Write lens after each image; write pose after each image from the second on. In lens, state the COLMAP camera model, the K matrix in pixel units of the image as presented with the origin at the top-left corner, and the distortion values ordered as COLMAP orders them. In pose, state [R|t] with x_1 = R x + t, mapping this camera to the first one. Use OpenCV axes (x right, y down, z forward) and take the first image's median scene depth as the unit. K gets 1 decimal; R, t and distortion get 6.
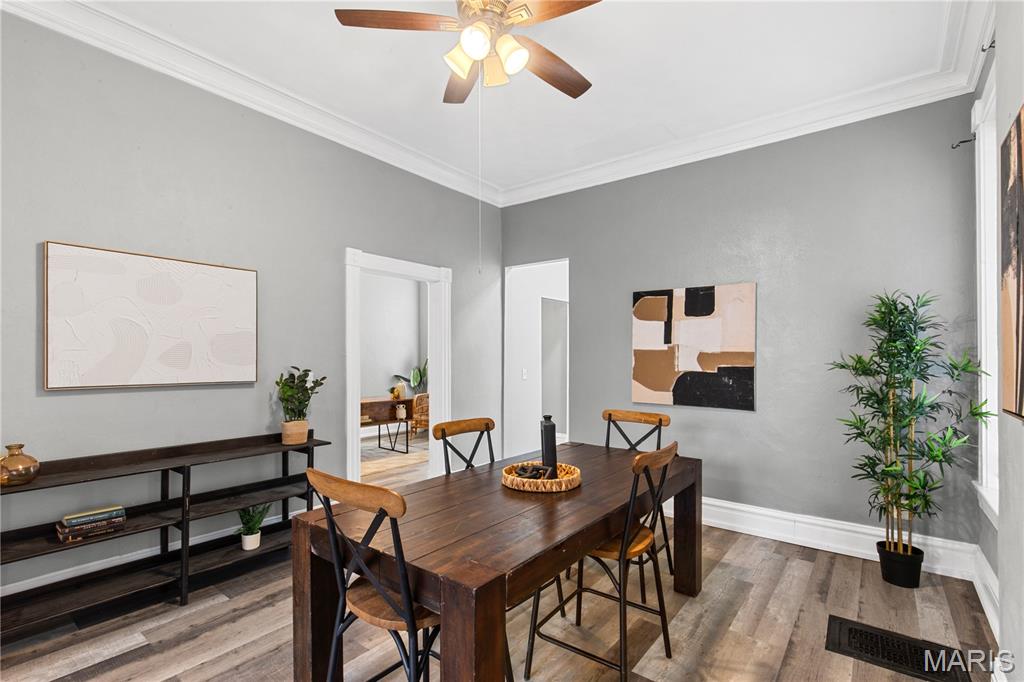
lens RADIAL K [[480.1, 0, 510.2], [0, 480.1, 344.9], [0, 0, 1]] dist [0.007442, -0.002701]
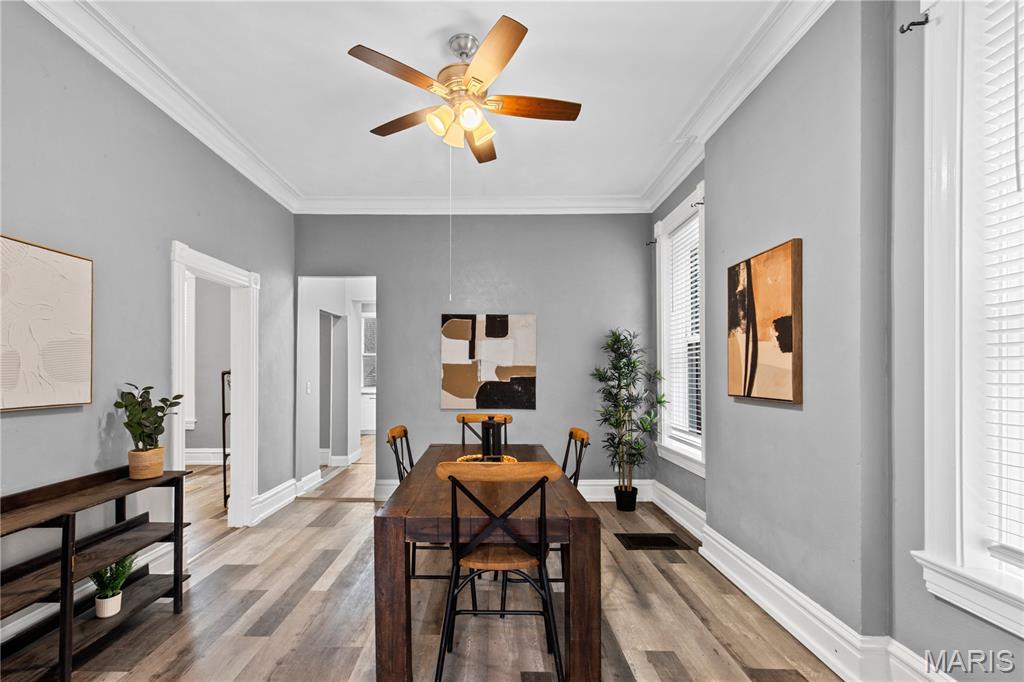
lens RADIAL K [[480.1, 0, 517.4], [0, 480.1, 348.6], [0, 0, 1]] dist [0.007442, -0.002701]
pose [[0.786187, 0.023912, 0.617526, -0.422145], [-0.011415, 0.999643, -0.024175, -0.000835], [-0.617883, 0.011957, 0.786179, -0.031733]]
